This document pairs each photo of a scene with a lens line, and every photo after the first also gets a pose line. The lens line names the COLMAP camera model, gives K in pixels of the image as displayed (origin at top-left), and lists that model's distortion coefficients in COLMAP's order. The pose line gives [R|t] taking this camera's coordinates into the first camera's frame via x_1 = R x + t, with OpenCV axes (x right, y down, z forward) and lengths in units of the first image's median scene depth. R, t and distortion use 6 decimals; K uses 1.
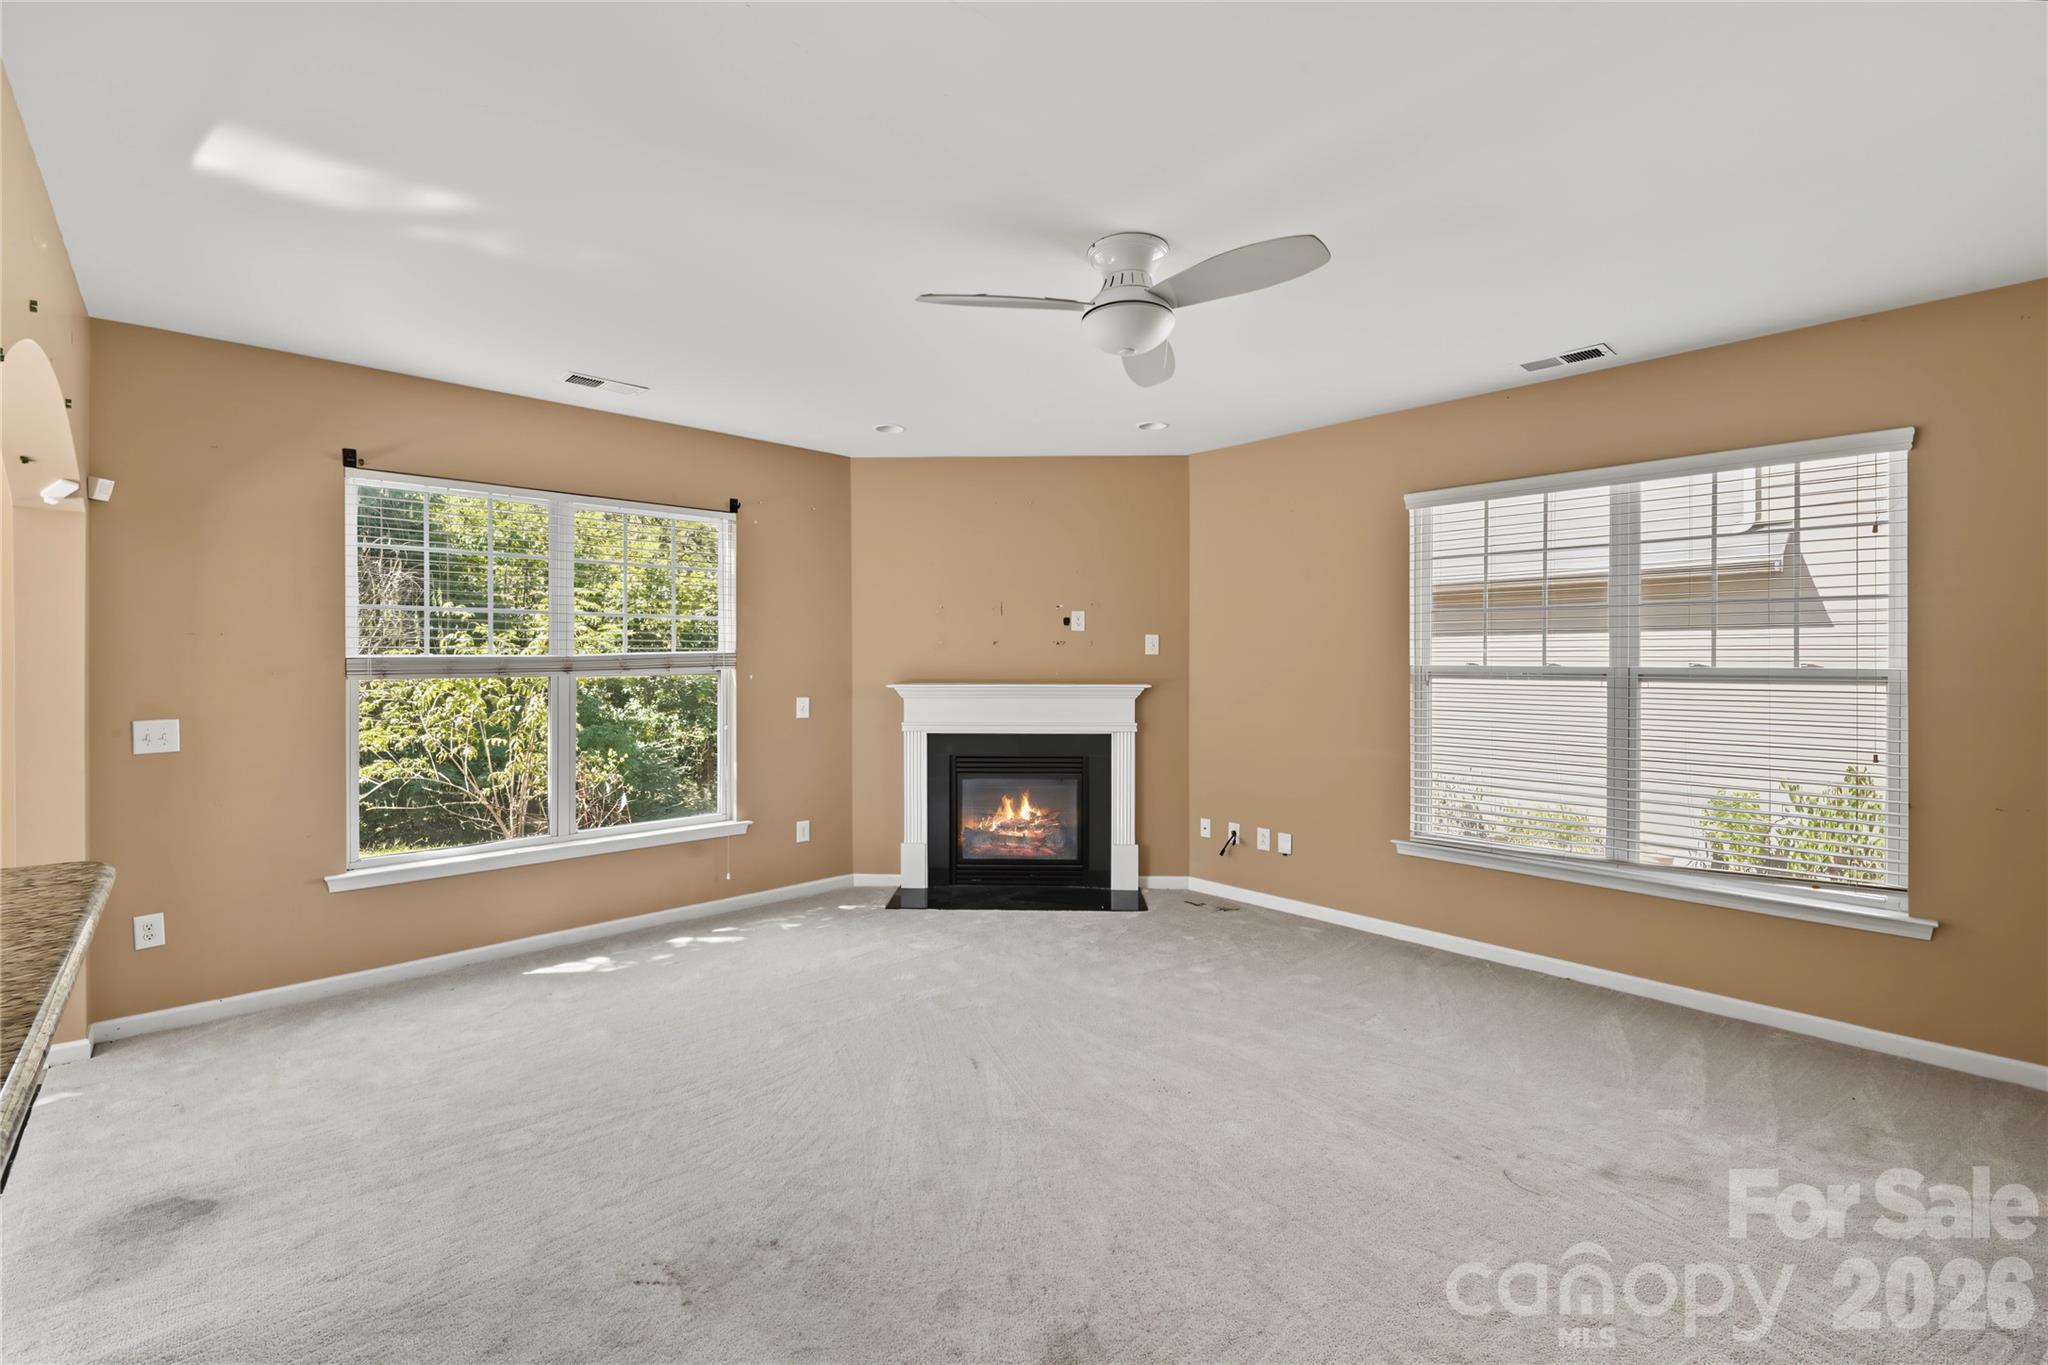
lens RADIAL K [[854.2, 0, 1027.3], [0, 854.2, 661.2], [0, 0, 1]] dist [0.002408, -0.003242]
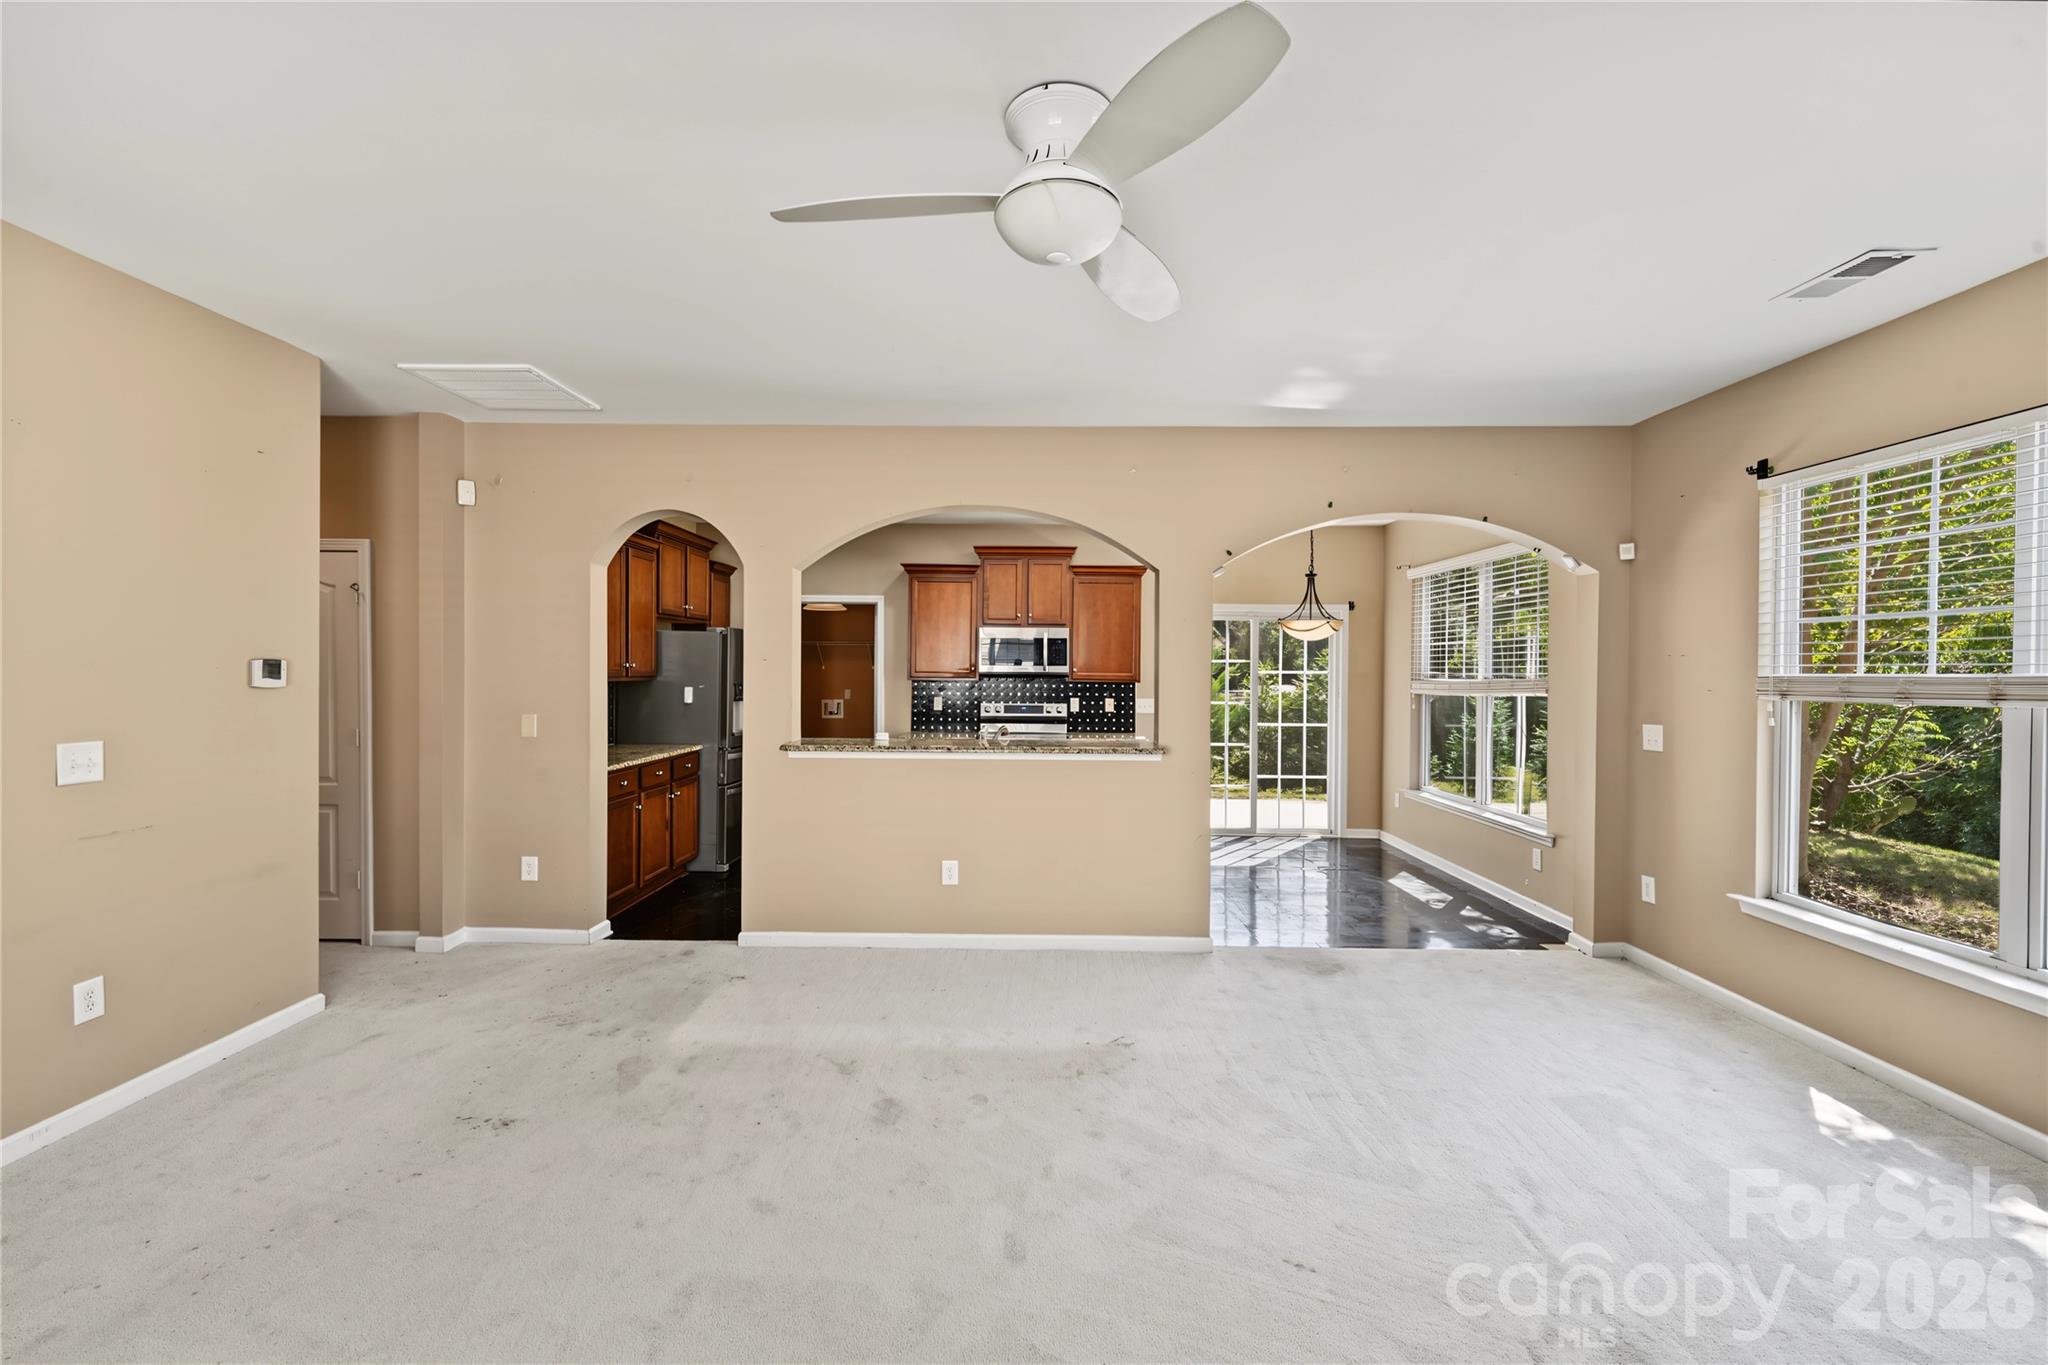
lens RADIAL K [[836.2, 0, 1024.0], [0, 836.2, 682.5], [0, 0, 1]] dist [0.000143, -0.000204]
pose [[-0.690611, 0.007959, -0.723183, 0.416598], [-0.008962, 0.999768, 0.019561, -0.007620], [0.723171, 0.019991, -0.690380, 0.939516]]
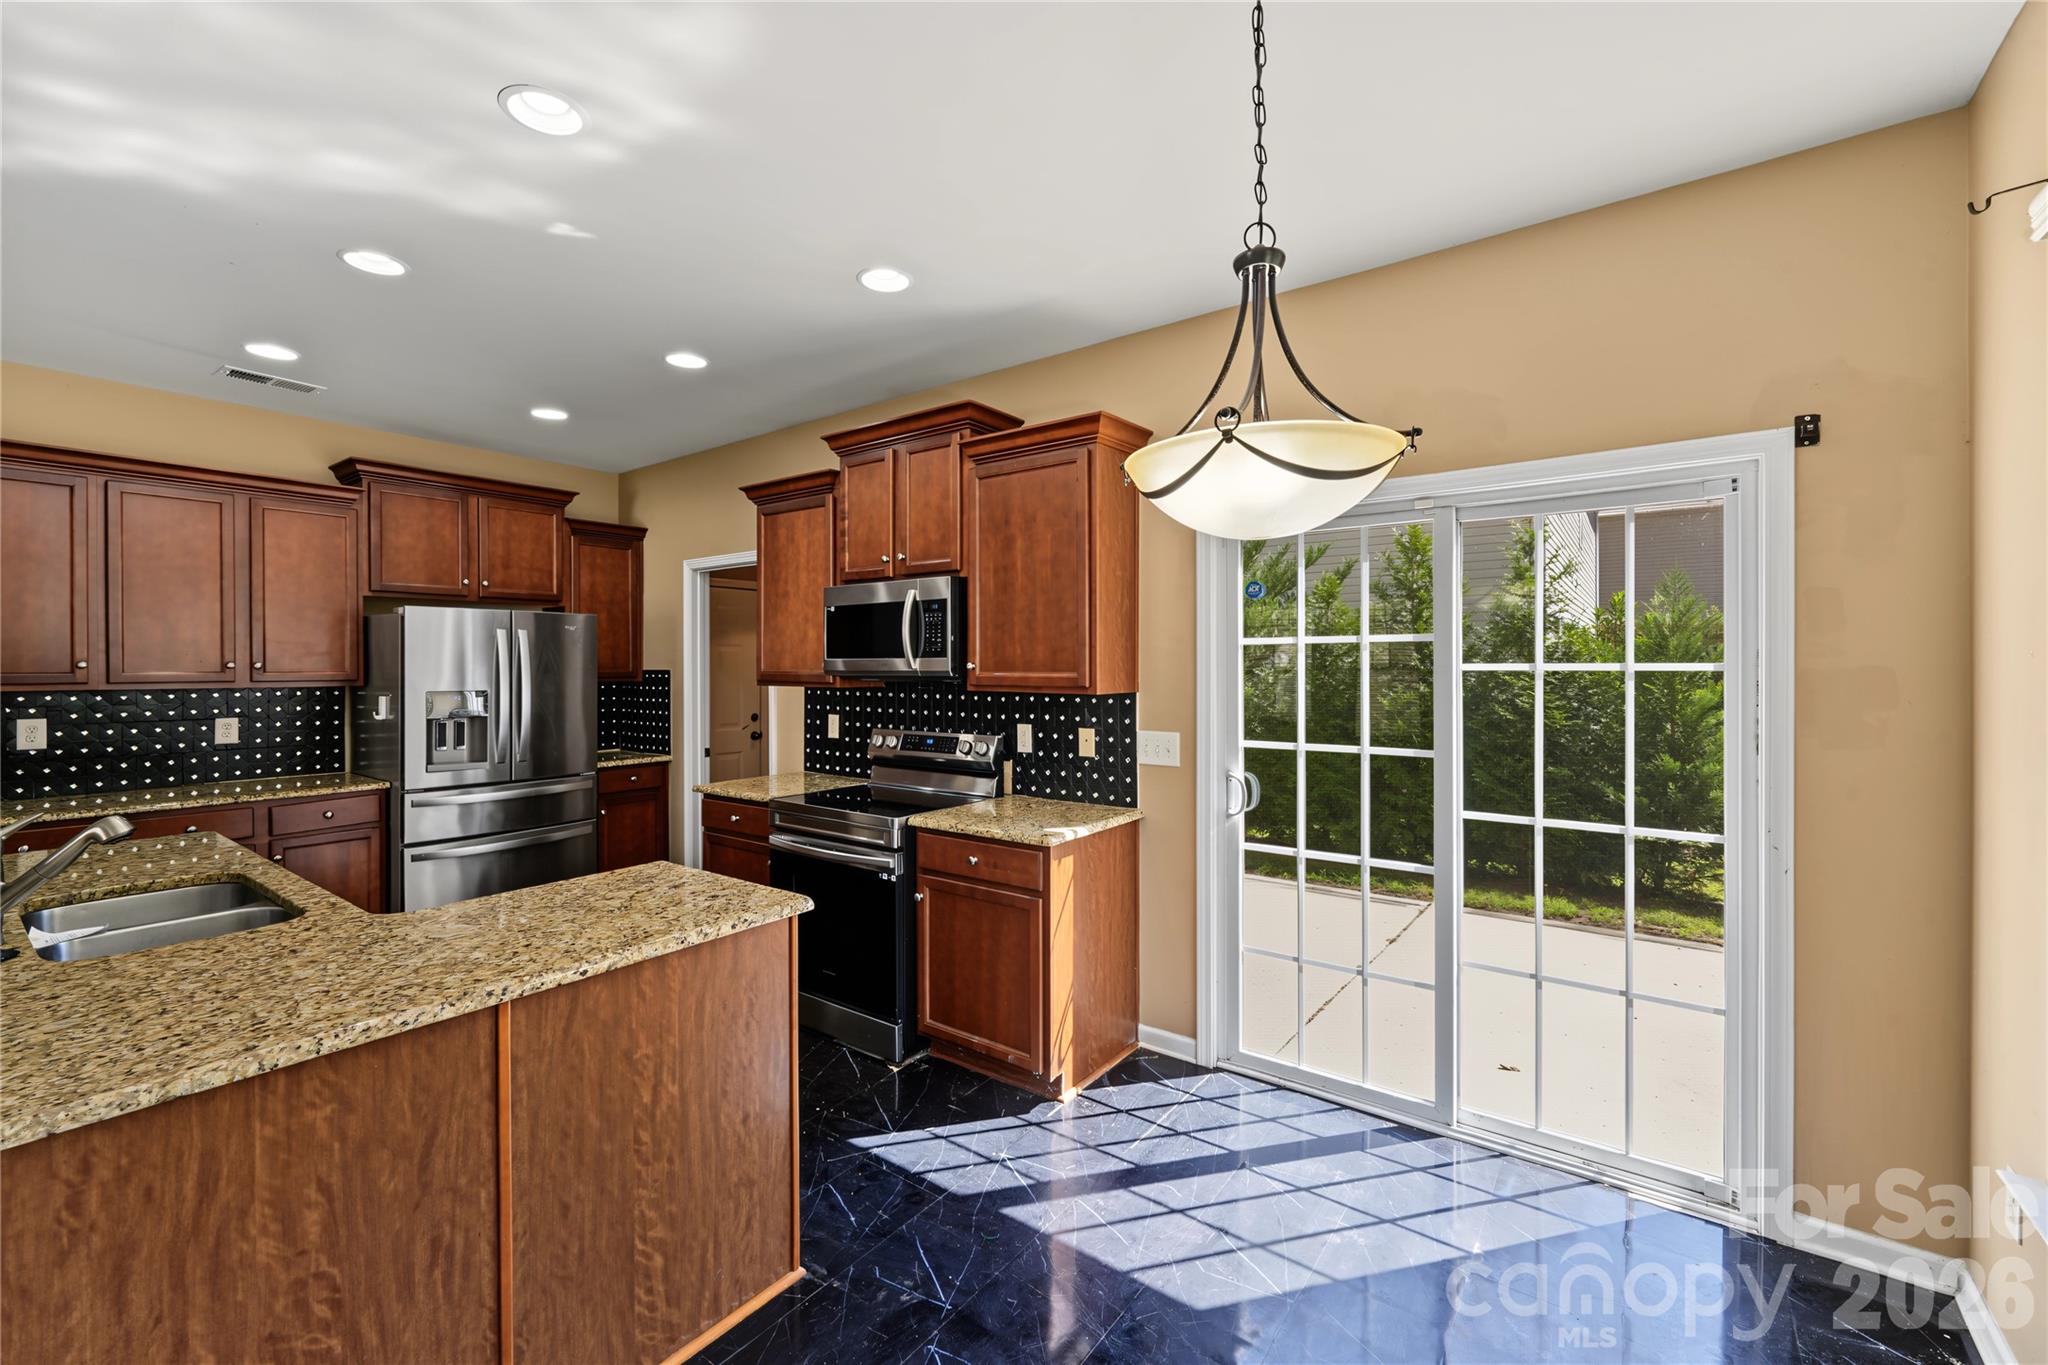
lens RADIAL K [[842.8, 0, 1025.7], [0, 842.8, 663.5], [0, 0, 1]] dist [-0.000055, -0.000831]
pose [[-0.987433, 0.004741, -0.157970, -0.783219], [0.004219, 0.999984, 0.003638, -0.005861], [0.157985, 0.002926, -0.987437, 0.644194]]
